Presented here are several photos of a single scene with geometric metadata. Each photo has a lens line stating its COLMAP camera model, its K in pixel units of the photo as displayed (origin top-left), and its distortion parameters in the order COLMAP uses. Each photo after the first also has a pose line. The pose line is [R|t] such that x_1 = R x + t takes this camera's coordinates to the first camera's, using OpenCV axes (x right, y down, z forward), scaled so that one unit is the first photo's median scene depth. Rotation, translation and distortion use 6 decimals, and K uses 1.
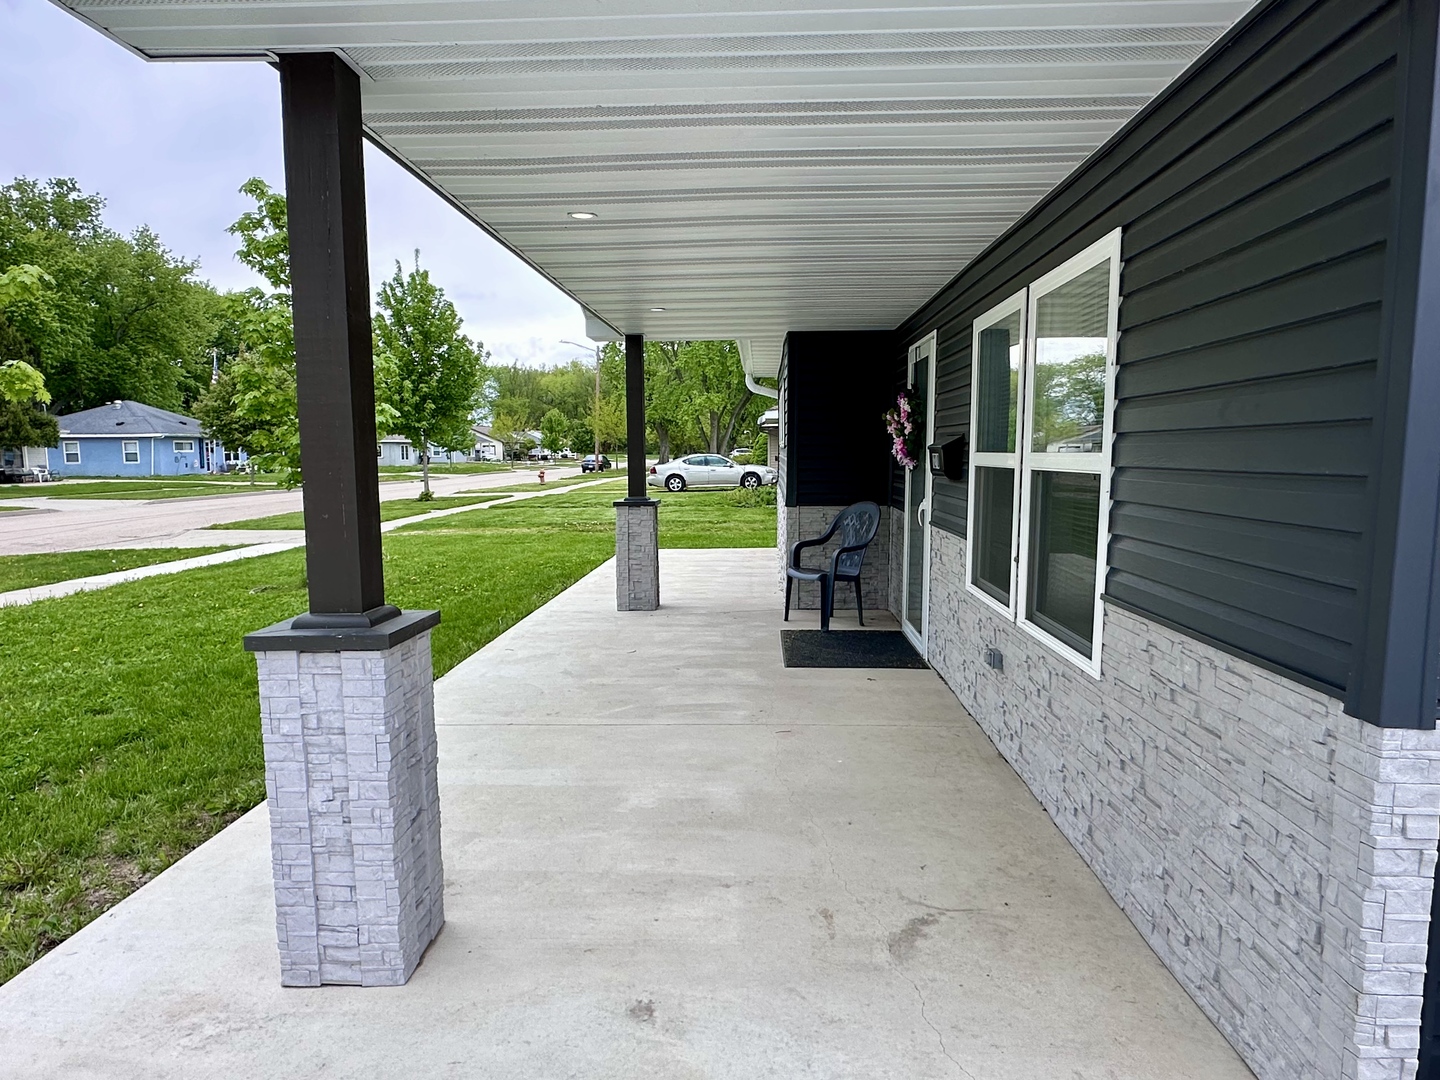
lens RADIAL K [[894.8, 0, 722.9], [0, 894.8, 552.9], [0, 0, 1]] dist [0.001297, 0.000112]
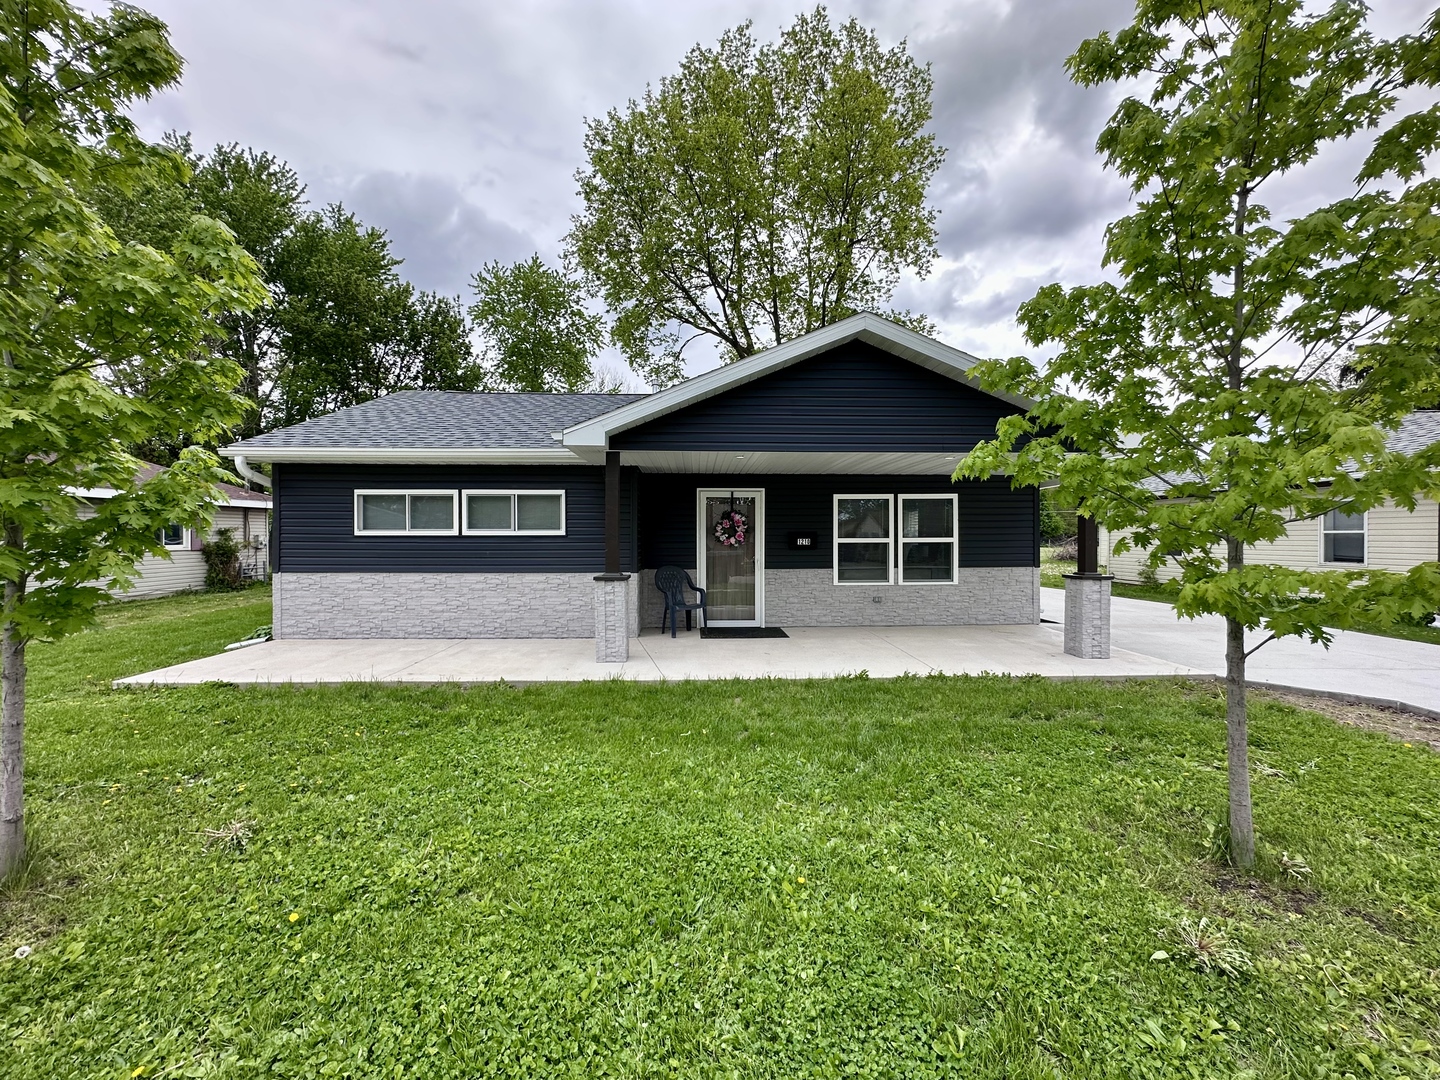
lens RADIAL K [[565.7, 0, 713.7], [0, 565.7, 540.3], [0, 0, 1]] dist [-0.000501, 0.000280]
pose [[-0.082638, 0.002505, 0.996577, -1.565801], [0.116031, 0.993220, 0.007125, -0.169260], [-0.989802, 0.116223, -0.082368, 1.579683]]
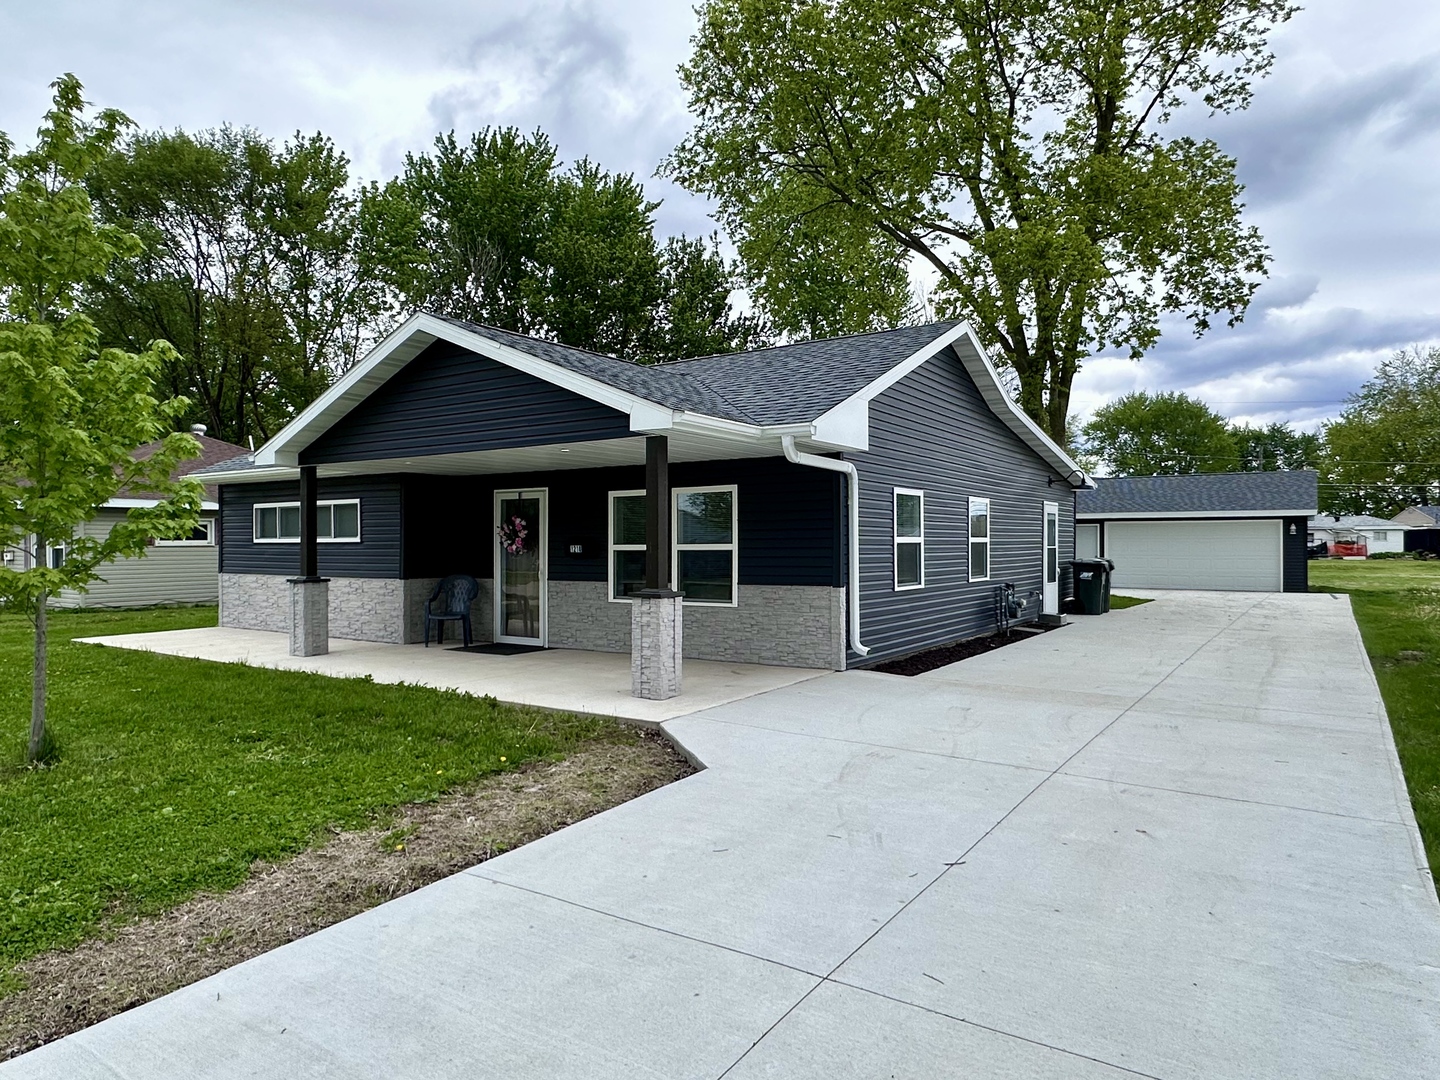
lens RADIAL K [[894.8, 0, 722.9], [0, 894.8, 552.9], [0, 0, 1]] dist [0.001297, 0.000112]
pose [[0.516464, -0.003276, 0.856302, -1.659815], [0.097765, 0.993680, -0.055164, 0.072432], [-0.850709, 0.112207, 0.513520, -0.500008]]
